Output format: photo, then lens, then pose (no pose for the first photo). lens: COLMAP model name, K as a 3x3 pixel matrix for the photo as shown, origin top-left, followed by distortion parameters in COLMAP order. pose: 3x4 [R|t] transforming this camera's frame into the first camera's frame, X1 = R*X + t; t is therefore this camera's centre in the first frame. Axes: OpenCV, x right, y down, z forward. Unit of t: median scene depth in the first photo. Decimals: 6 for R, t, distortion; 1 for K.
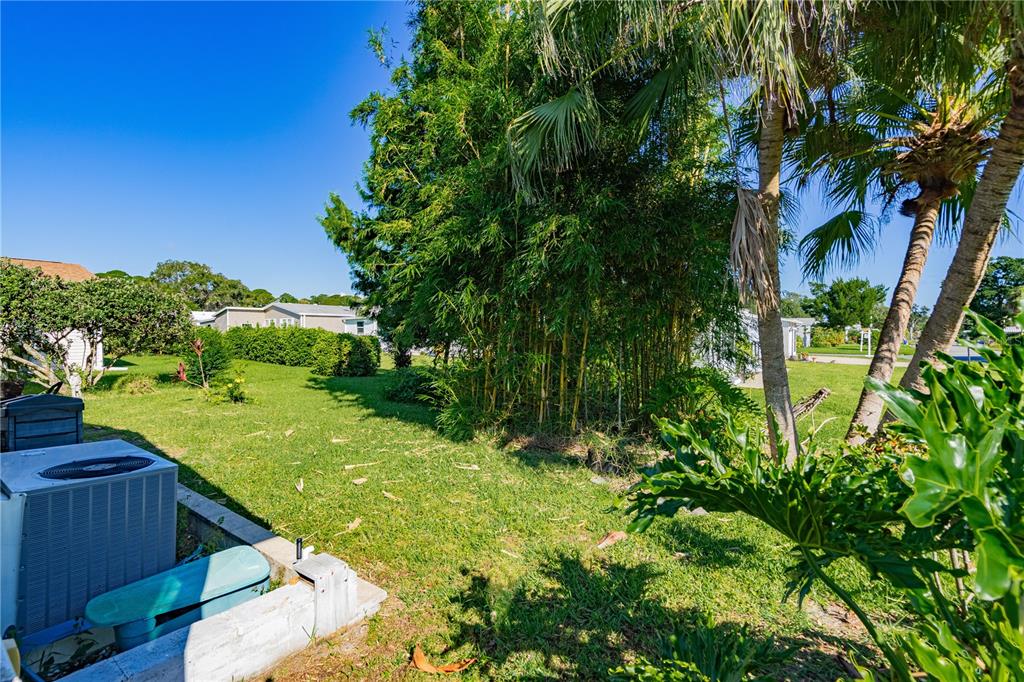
lens RADIAL K [[485.6, 0, 508.3], [0, 485.6, 353.7], [0, 0, 1]] dist [-0.001481, 0.000121]
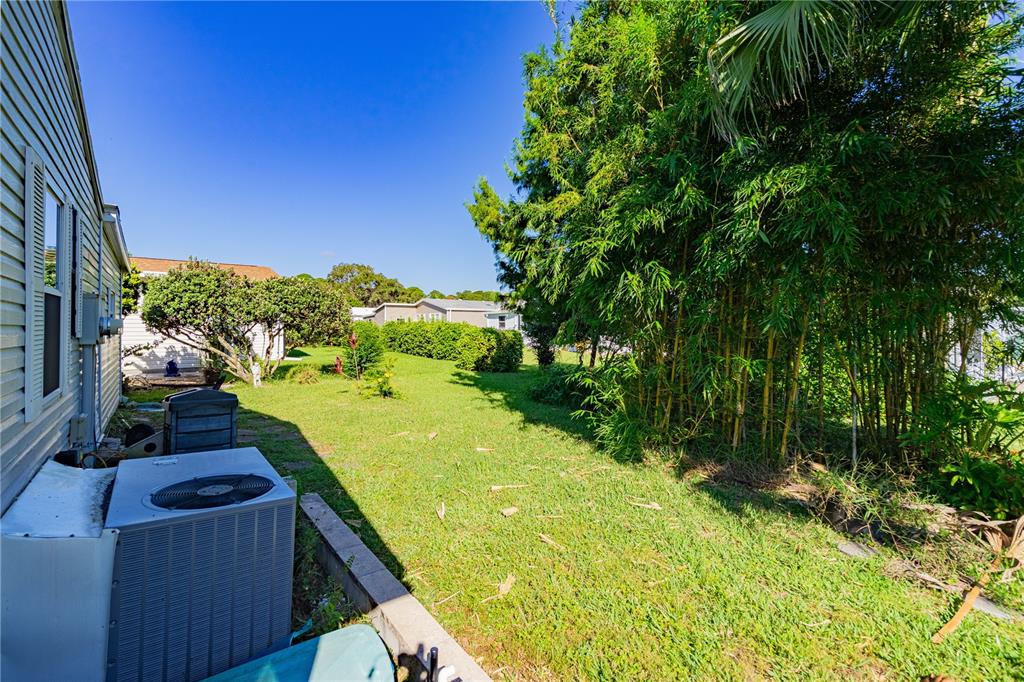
lens RADIAL K [[480.2, 0, 512.0], [0, 480.2, 341.0], [0, 0, 1]] dist [-0.002872, 0.000115]
pose [[0.963764, 0.011040, -0.266529, -0.046061], [-0.014925, 0.999810, -0.012556, -0.006041], [0.266340, 0.016079, 0.963745, 0.112724]]
